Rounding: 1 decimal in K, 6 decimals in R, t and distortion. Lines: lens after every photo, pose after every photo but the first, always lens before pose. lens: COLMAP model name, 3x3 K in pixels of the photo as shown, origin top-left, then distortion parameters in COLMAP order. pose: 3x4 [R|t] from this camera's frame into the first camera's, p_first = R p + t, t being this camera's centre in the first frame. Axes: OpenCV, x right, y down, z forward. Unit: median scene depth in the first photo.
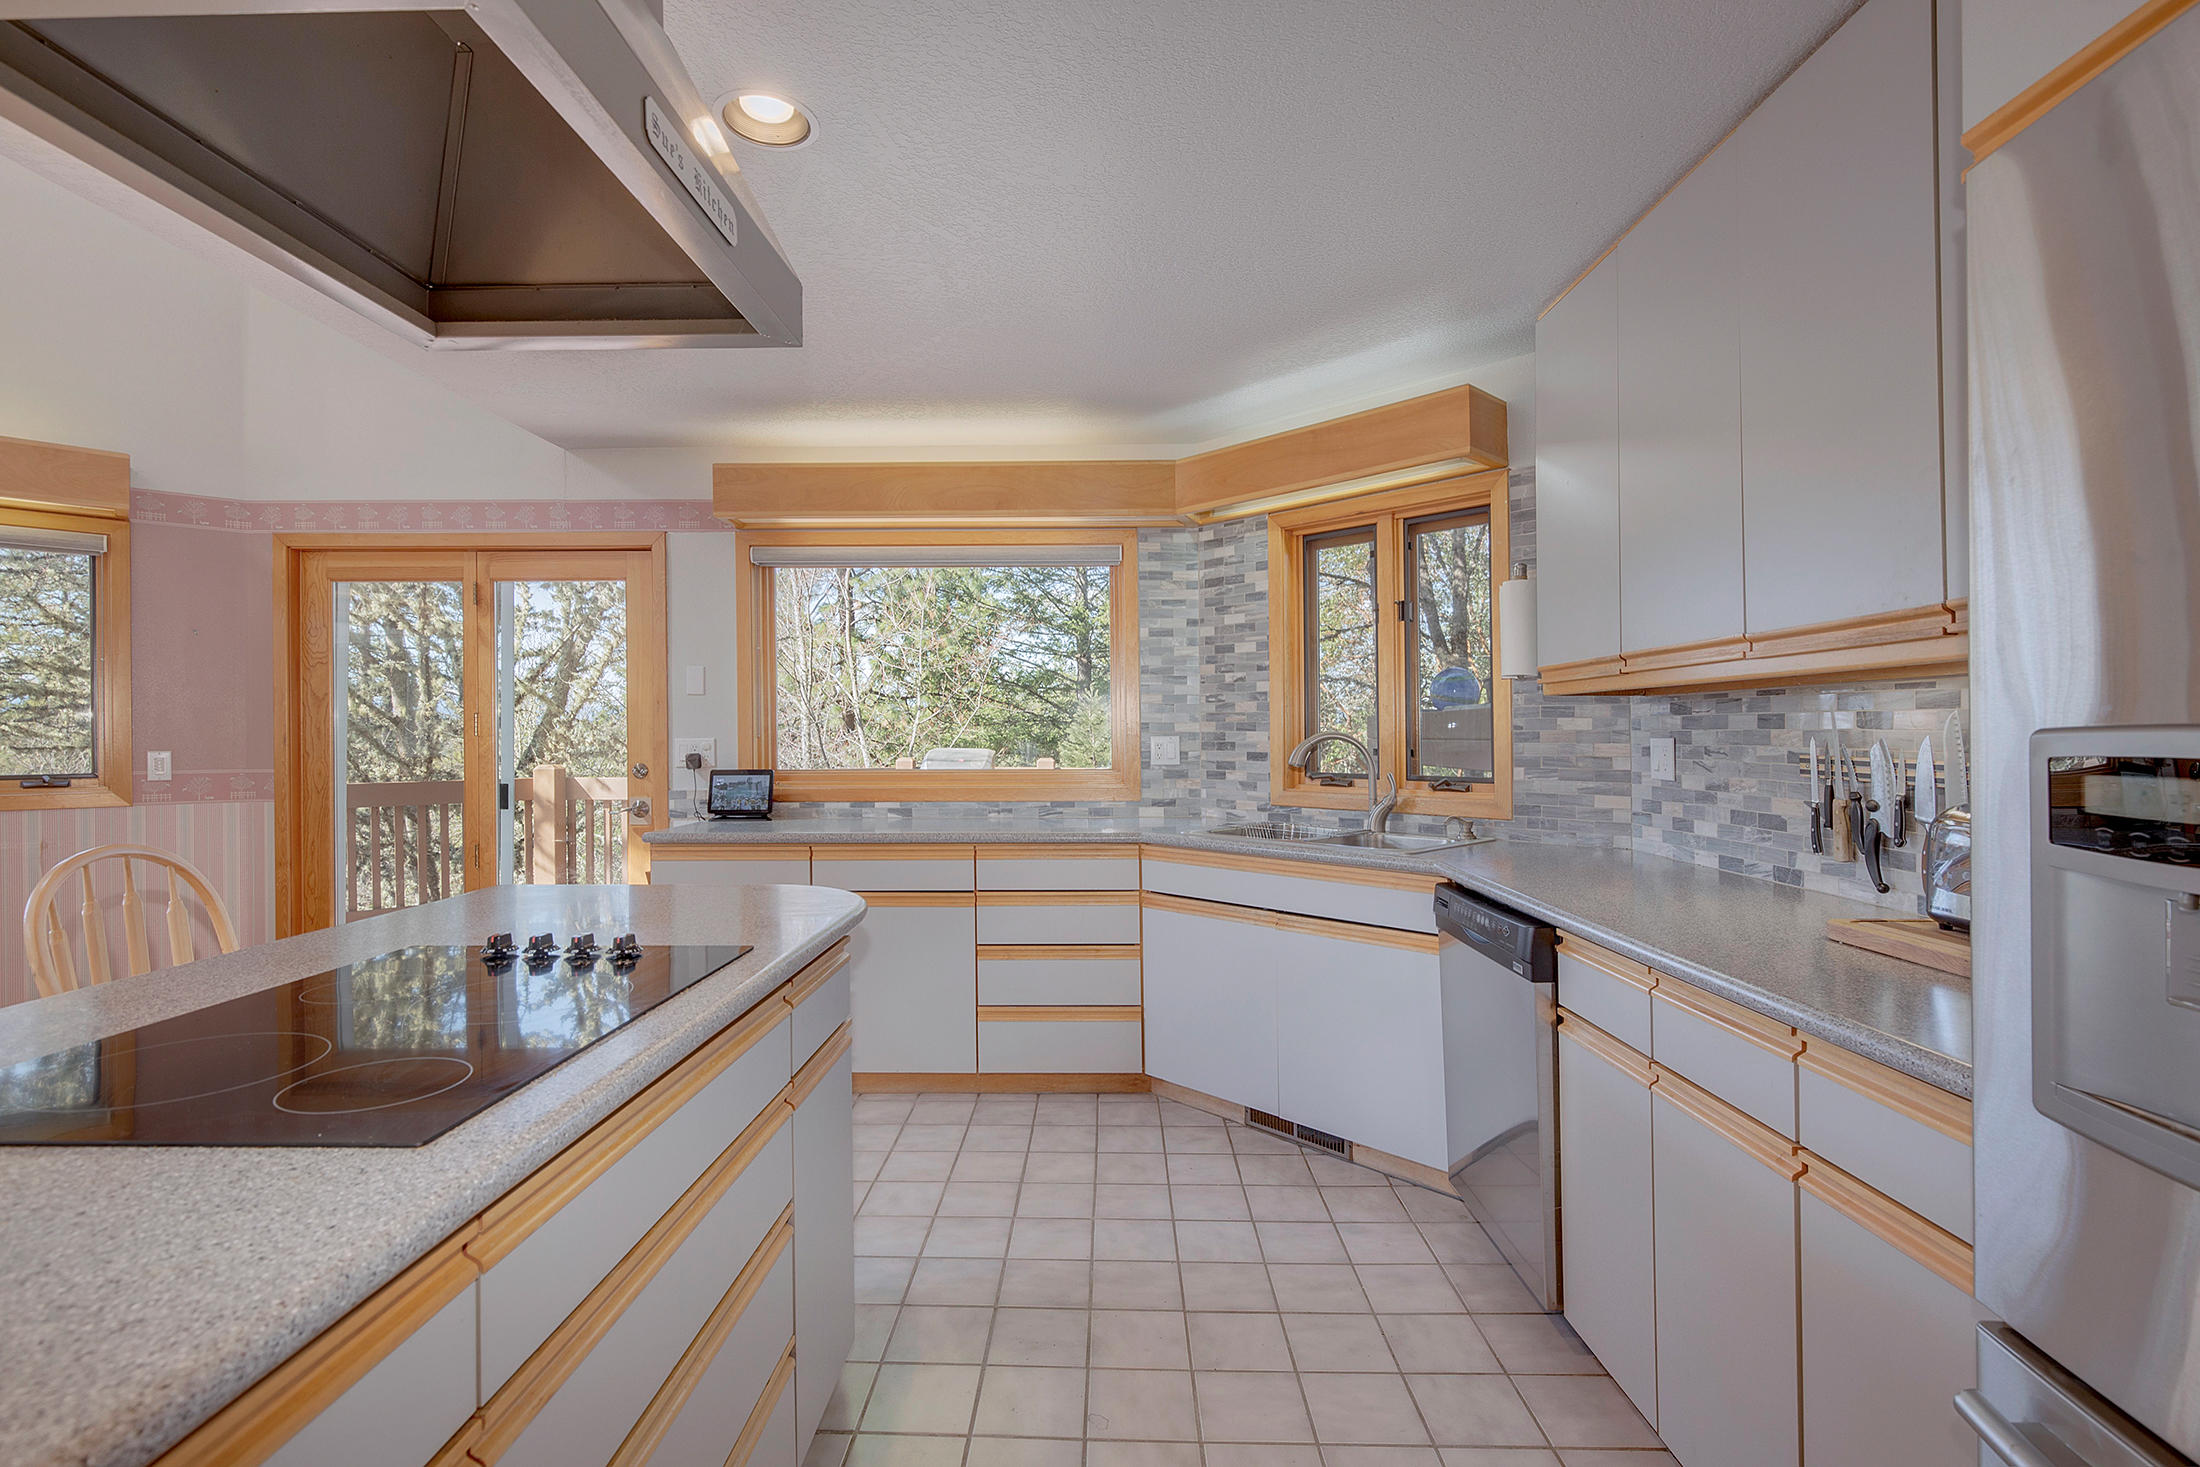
lens RADIAL K [[1039.5, 0, 1066.6], [0, 1039.5, 739.5], [0, 0, 1]] dist [0.000946, 0.000262]
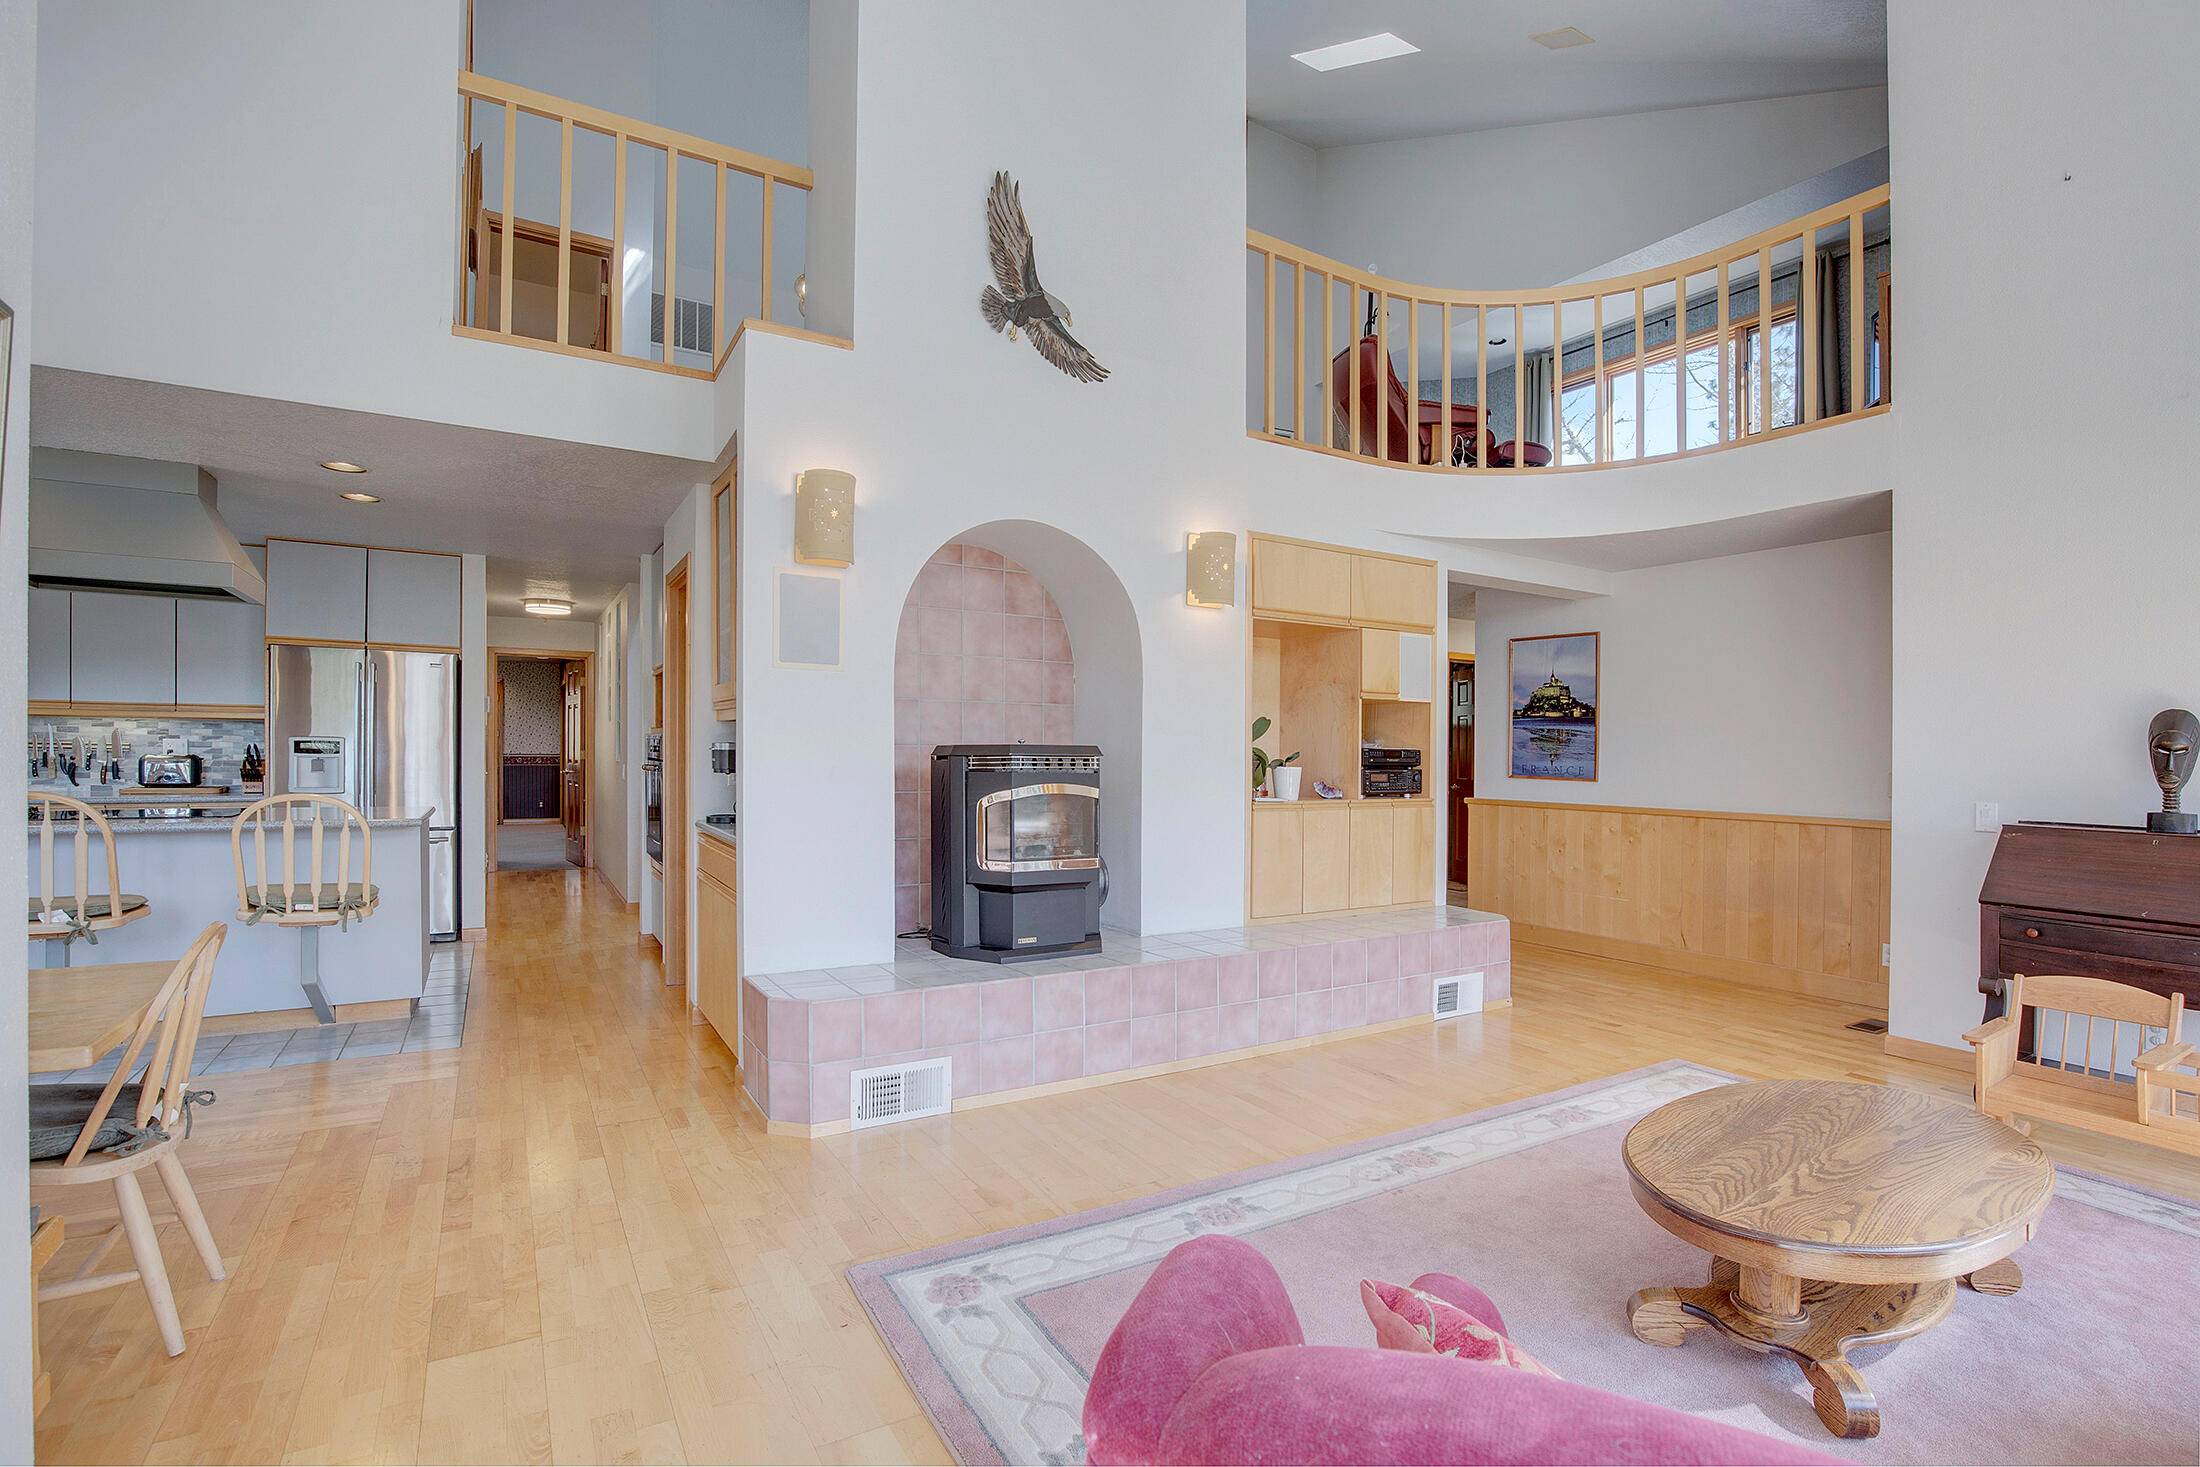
lens RADIAL K [[1015.0, 0, 1127.7], [0, 1015.0, 757.9], [0, 0, 1]] dist [-0.059405, 0.014050]
pose [[-0.560745, -0.012808, 0.827890, -1.712619], [-0.007658, 0.999918, 0.010282, 0.005588], [-0.827953, -0.000575, -0.560797, 0.013750]]
